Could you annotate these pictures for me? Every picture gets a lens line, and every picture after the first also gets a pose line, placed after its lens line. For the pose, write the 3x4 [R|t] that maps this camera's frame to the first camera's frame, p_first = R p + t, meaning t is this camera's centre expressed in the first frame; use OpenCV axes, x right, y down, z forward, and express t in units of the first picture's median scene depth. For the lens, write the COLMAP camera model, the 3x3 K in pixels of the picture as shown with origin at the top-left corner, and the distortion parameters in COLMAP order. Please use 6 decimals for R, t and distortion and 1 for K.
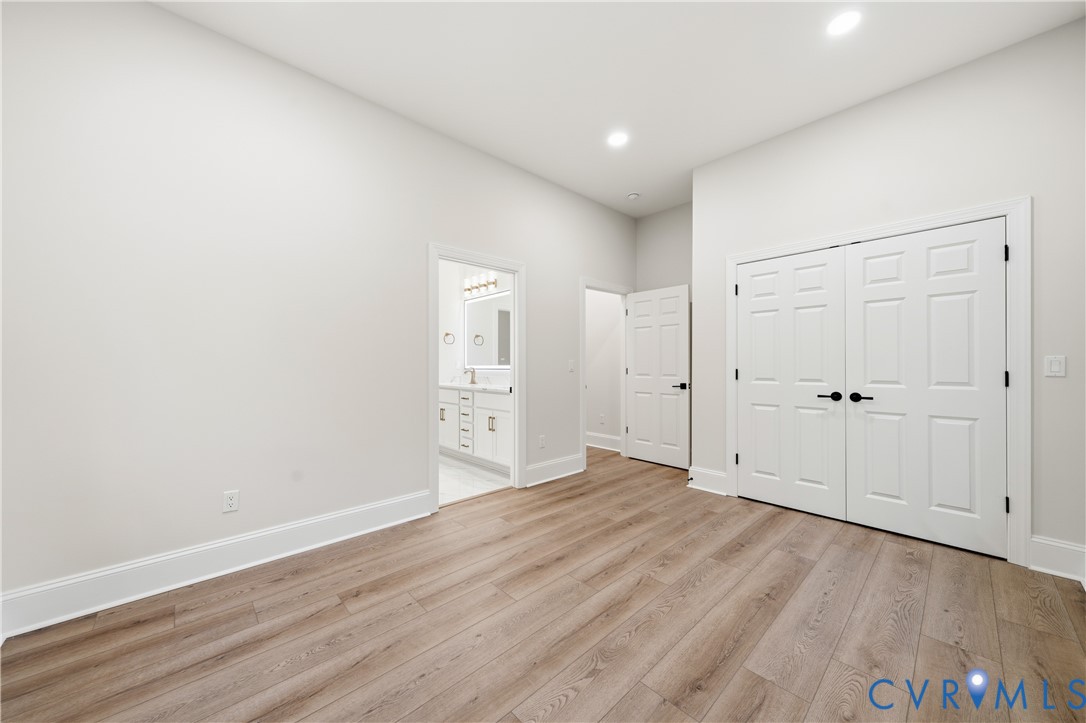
lens RADIAL K [[391.9, 0, 539.2], [0, 391.9, 353.9], [0, 0, 1]] dist [-0.001480, 0.000014]
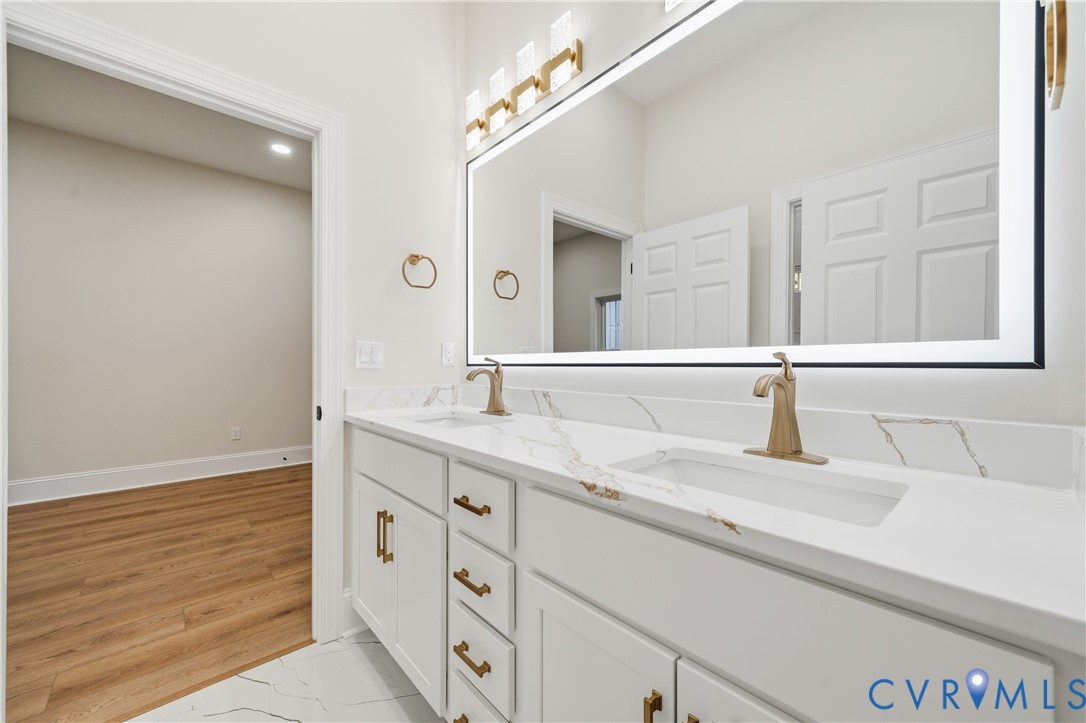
lens RADIAL K [[417.6, 0, 548.2], [0, 417.6, 360.3], [0, 0, 1]] dist [0.001178, -0.000040]
pose [[0.999977, 0.002324, 0.006327, -0.125312], [-0.002426, 0.999867, 0.016117, 0.028791], [-0.006288, -0.016132, 0.999850, 0.650860]]
